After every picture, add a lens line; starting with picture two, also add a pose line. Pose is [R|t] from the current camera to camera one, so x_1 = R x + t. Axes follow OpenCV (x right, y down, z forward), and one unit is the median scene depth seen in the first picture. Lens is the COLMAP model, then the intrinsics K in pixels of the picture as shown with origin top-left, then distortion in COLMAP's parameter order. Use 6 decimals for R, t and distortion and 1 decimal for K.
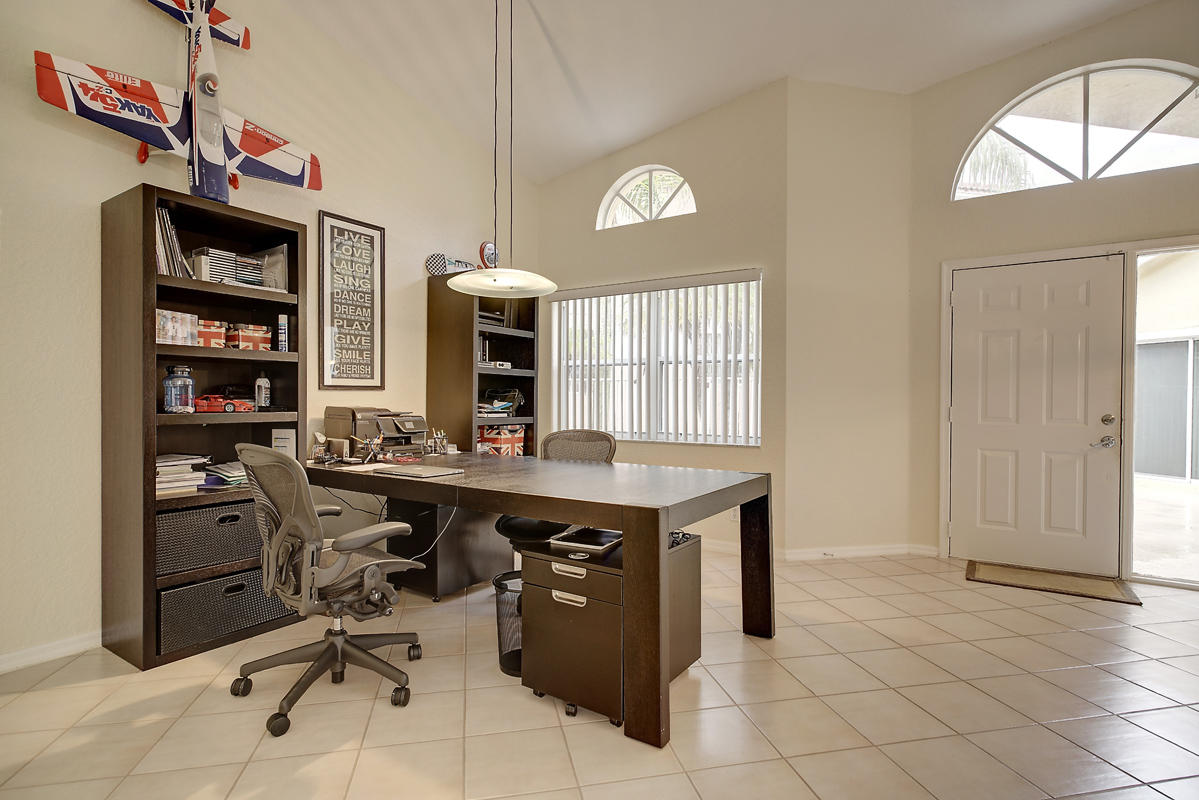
lens RADIAL K [[585.6, 0, 599.5], [0, 585.6, 400.0], [0, 0, 1]] dist [-0.001762, -0.000059]
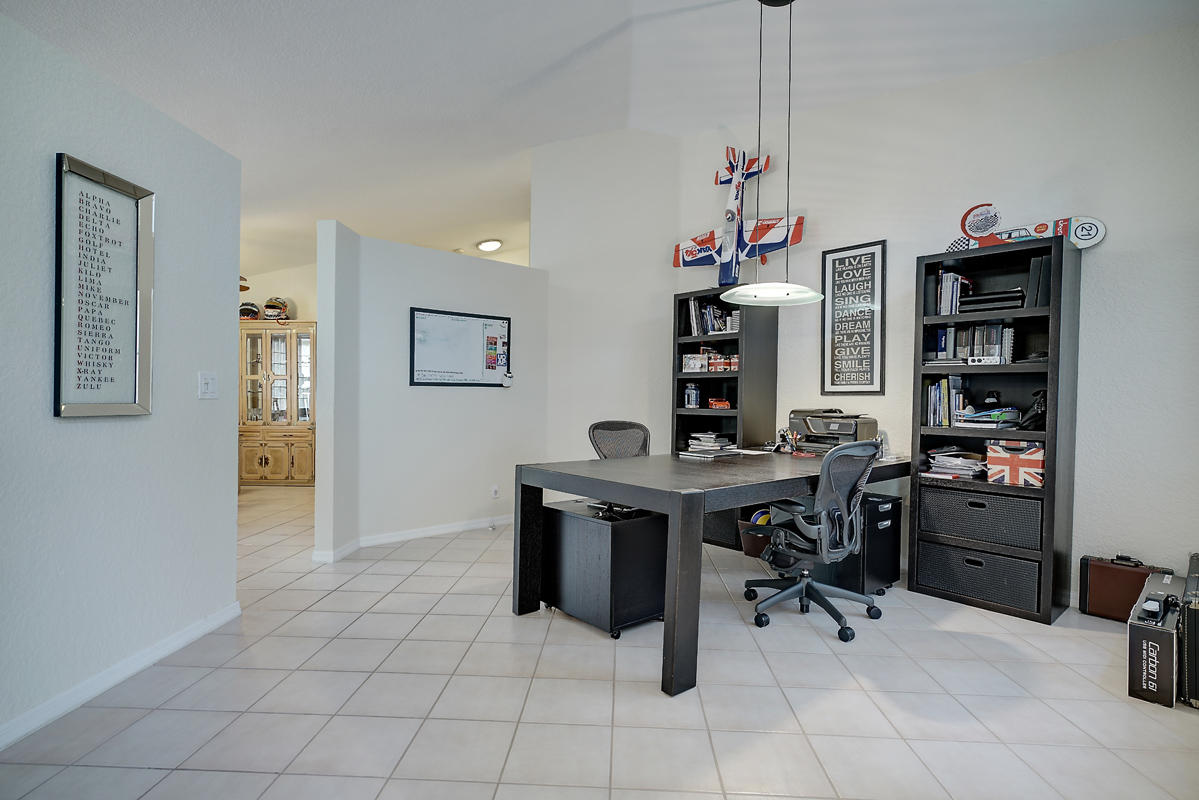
lens RADIAL K [[585.6, 0, 599.5], [0, 585.6, 400.0], [0, 0, 1]] dist [-0.001762, -0.000059]
pose [[-0.249660, -0.004197, -0.968324, 0.808855], [-0.016502, 0.999864, -0.000079, 0.000777], [0.968193, 0.015959, -0.249695, 0.810922]]
